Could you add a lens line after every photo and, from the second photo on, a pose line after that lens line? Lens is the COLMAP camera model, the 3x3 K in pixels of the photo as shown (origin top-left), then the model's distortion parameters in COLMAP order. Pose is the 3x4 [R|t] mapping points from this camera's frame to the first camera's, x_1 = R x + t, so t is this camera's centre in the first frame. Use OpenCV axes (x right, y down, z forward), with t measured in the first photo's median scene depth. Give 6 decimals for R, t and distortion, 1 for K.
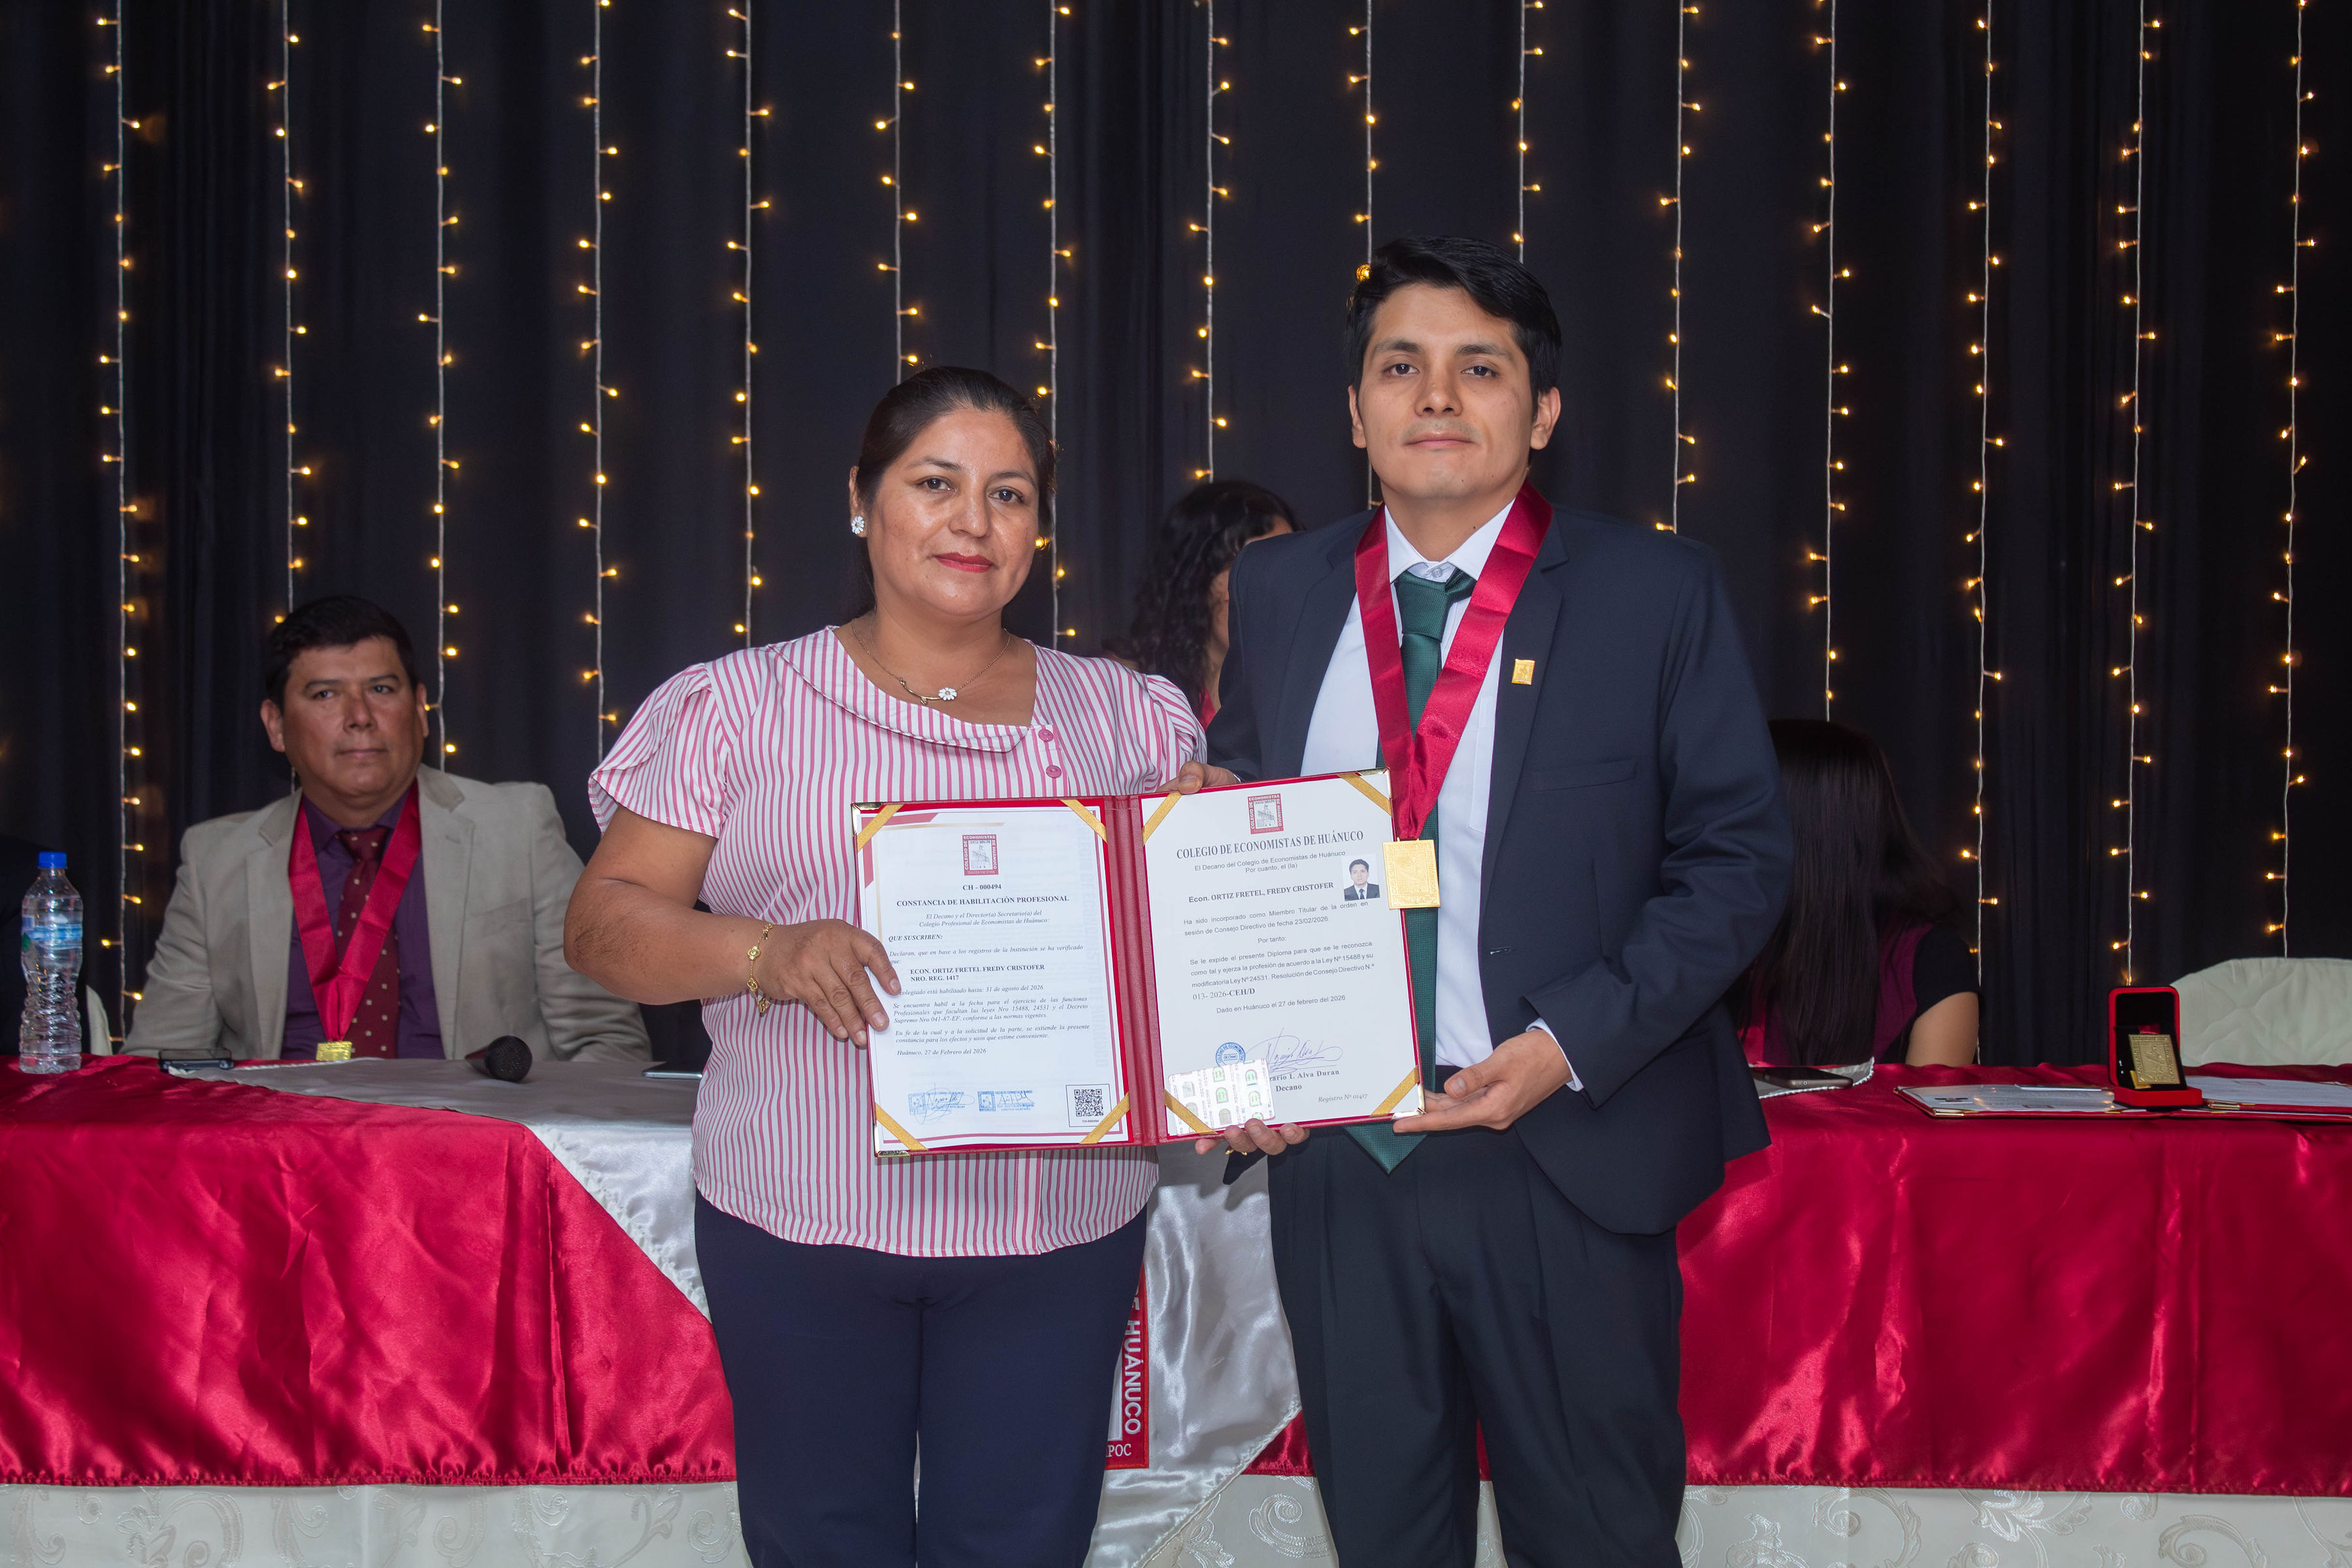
lens RADIAL K [[4810.3, 0, 1110.0], [0, 4810.3, 777.6], [0, 0, 1]] dist [0.030027, 0.242698]
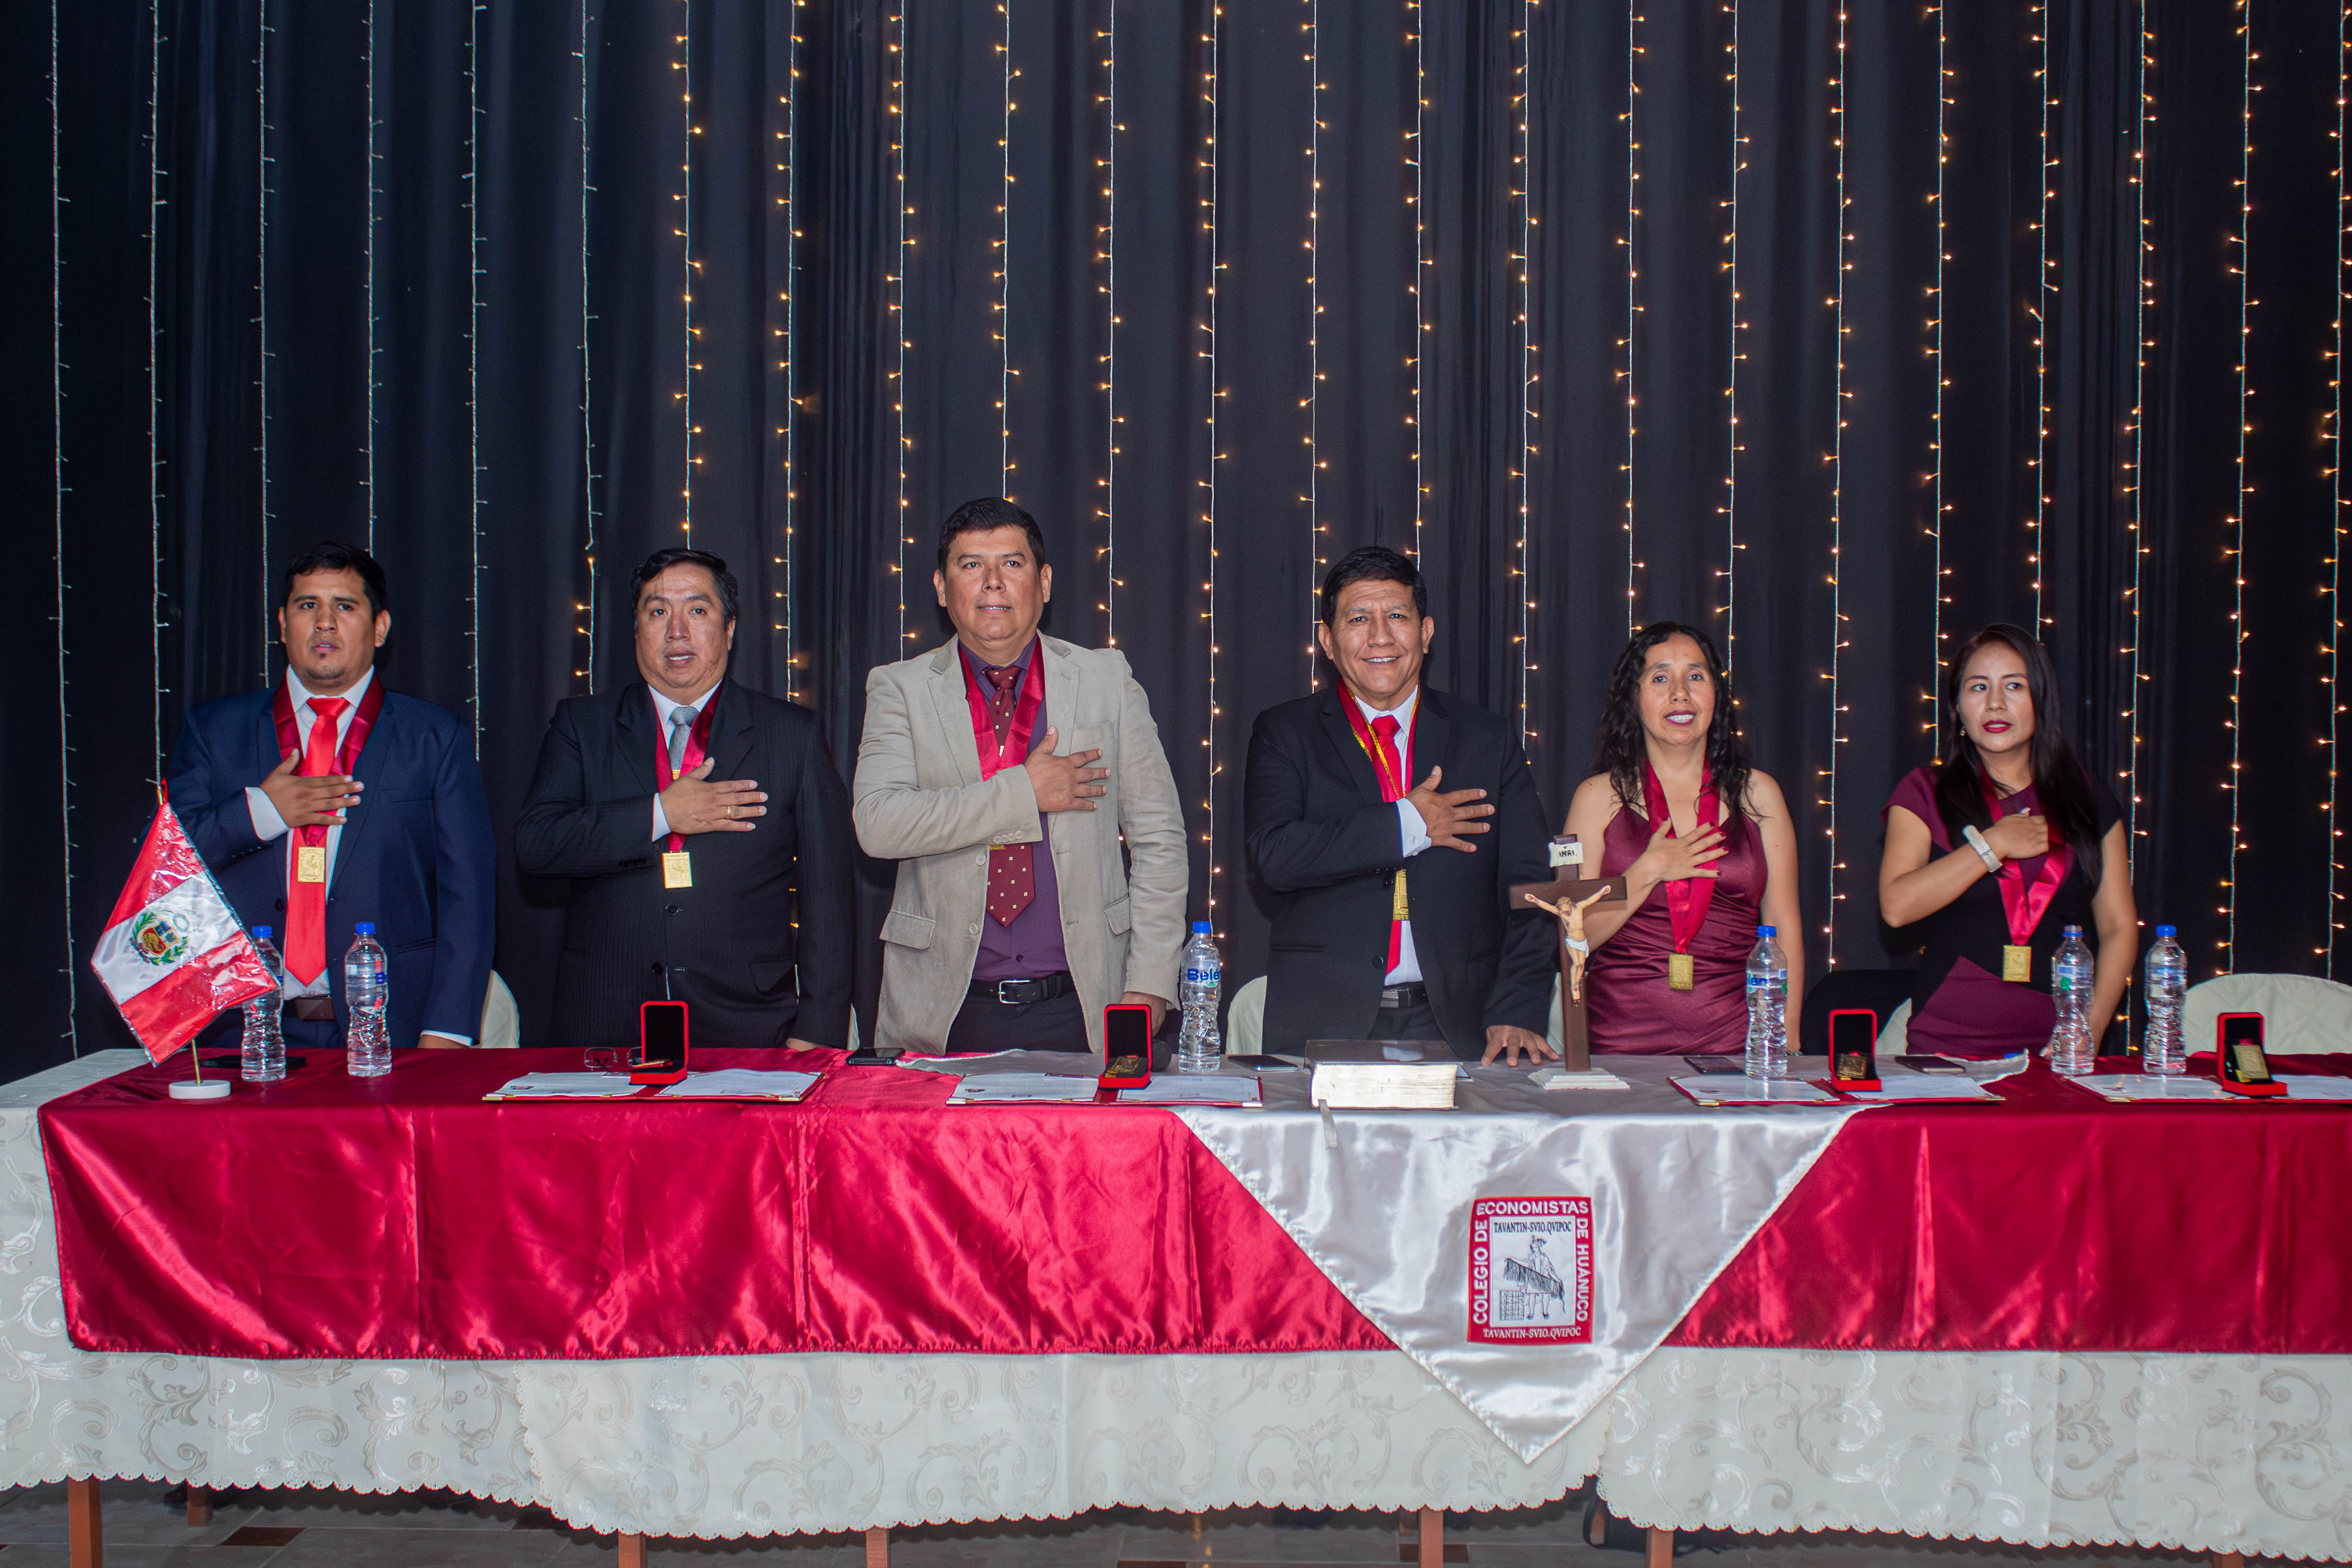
lens RADIAL K [[3225.7, 0, 1179.4], [0, 3225.7, 749.8], [0, 0, 1]] dist [-0.091186, 0.051078]
pose [[0.999885, 0.002999, 0.014867, -0.131244], [-0.002977, 0.999994, -0.001498, -0.036103], [-0.014872, 0.001453, 0.999888, 0.014133]]
